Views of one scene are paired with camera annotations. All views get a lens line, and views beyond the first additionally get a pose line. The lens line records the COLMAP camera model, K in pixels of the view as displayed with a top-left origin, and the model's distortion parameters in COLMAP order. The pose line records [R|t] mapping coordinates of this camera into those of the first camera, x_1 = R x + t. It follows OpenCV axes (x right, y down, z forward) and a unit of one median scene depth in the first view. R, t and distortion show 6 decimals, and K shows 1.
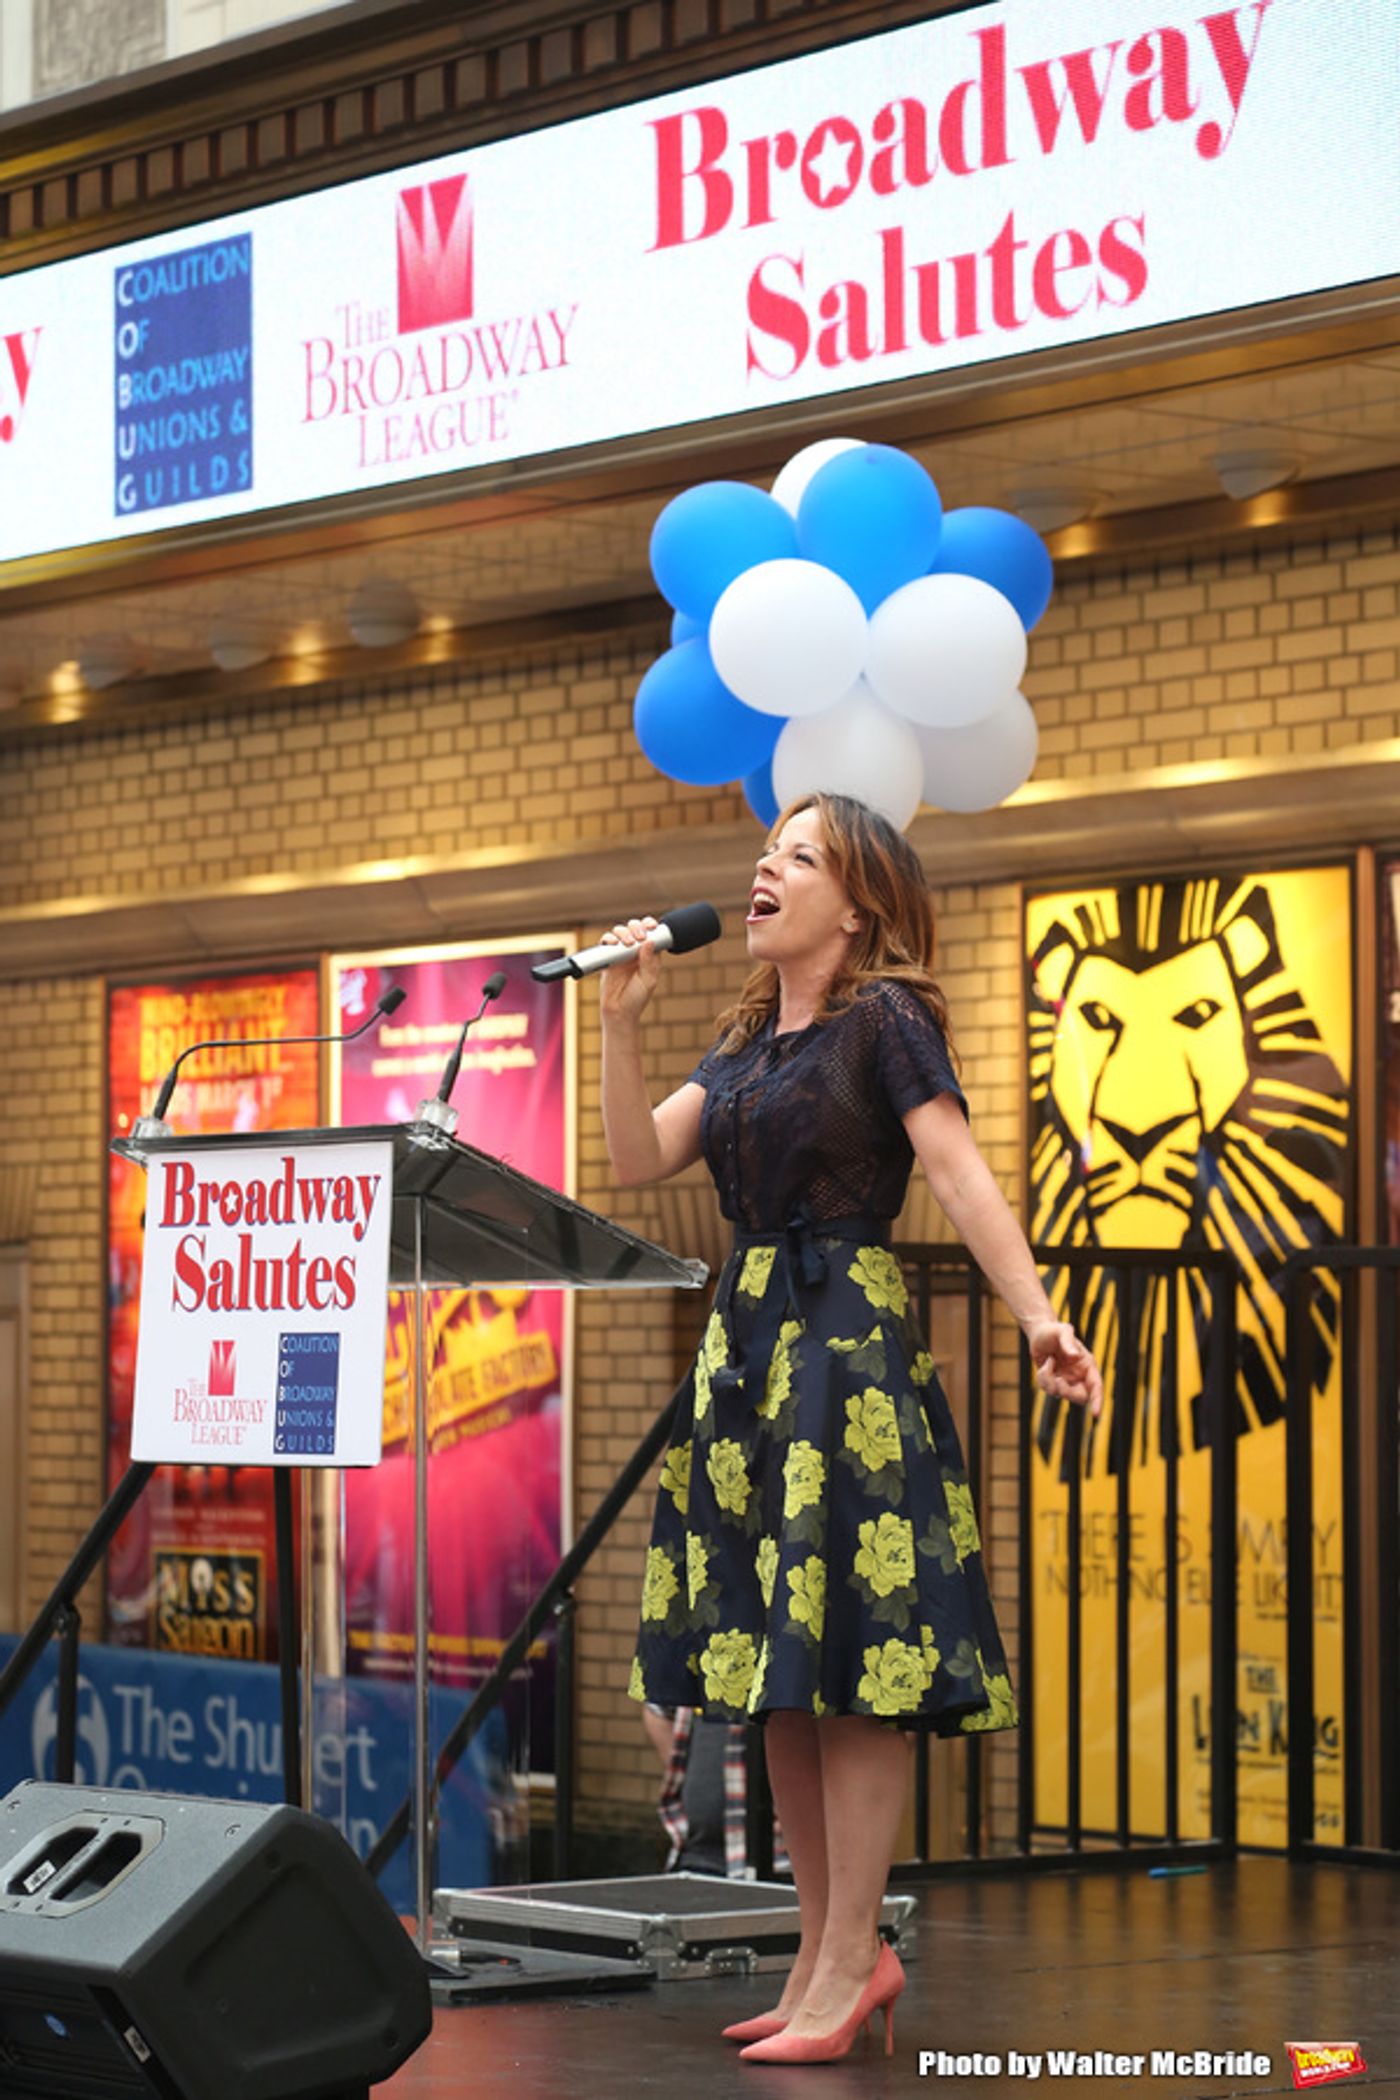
lens RADIAL K [[5903.6, 0, 703.8], [0, 5903.6, 1043.5], [0, 0, 1]] dist [0.134778, 0.000000]
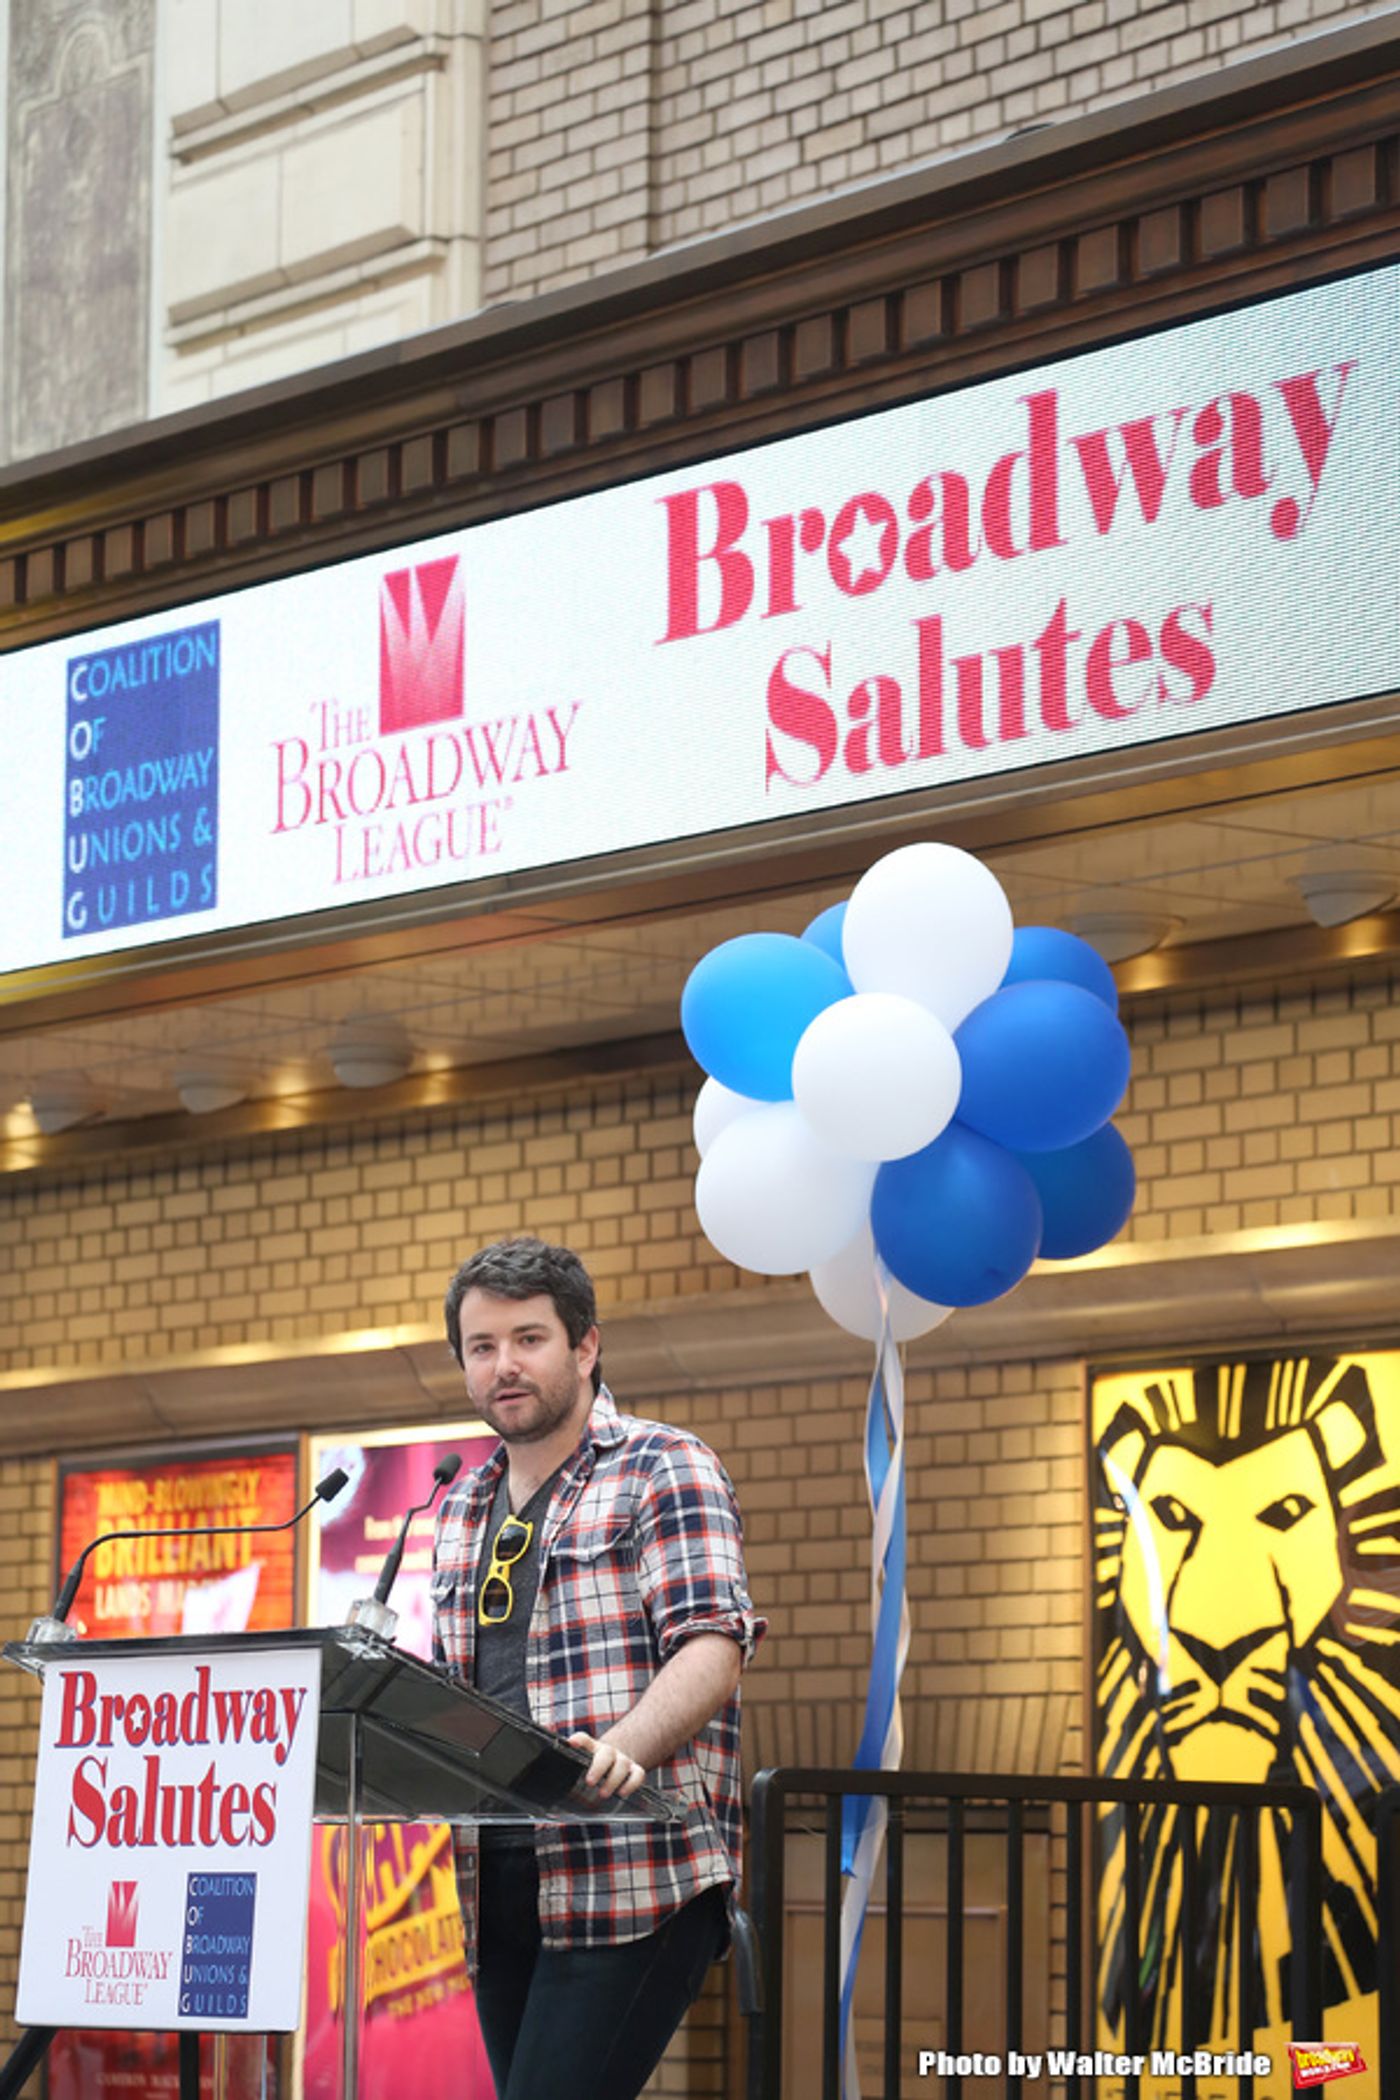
lens RADIAL K [[6538.9, 0, 694.1], [0, 6538.9, 1050.6], [0, 0, 1]] dist [0.411324, 0.000000]
pose [[0.999843, 0.008216, -0.015706, 0.012182], [-0.009369, 0.997154, -0.074812, 0.000573], [0.015046, 0.074948, 0.997074, 0.025914]]
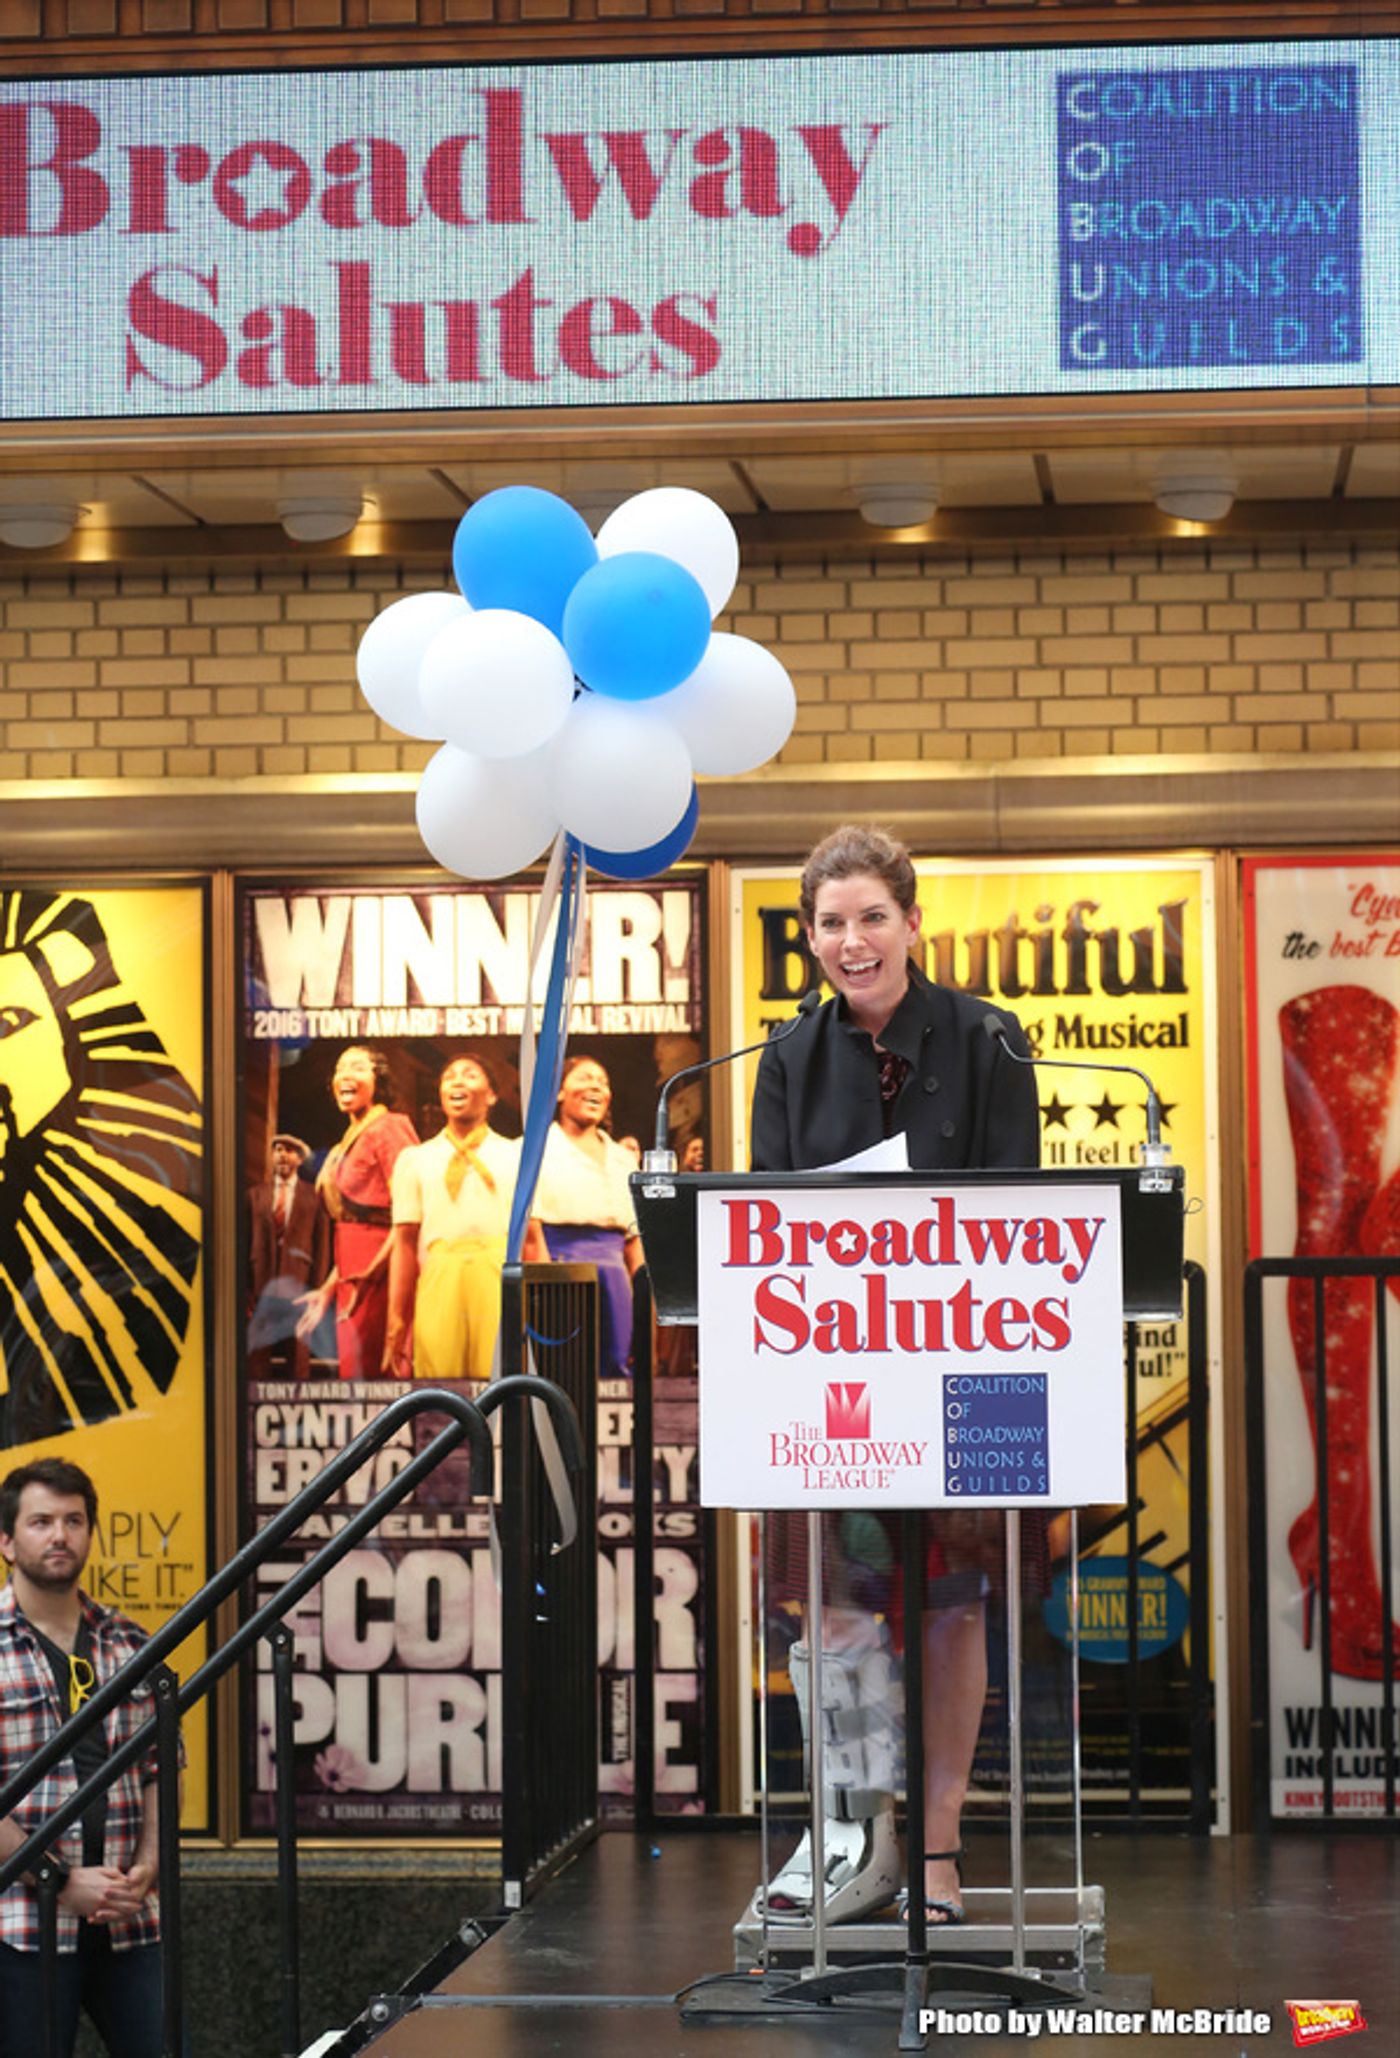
lens RADIAL K [[5335.5, 0, 762.8], [0, 5335.5, 990.6], [0, 0, 1]] dist [0.033477, 0.000000]
pose [[0.676035, 0.031075, 0.736214, -0.576877], [-0.030461, 0.999435, -0.014214, -0.001505], [-0.736239, -0.012817, 0.676600, 0.315820]]
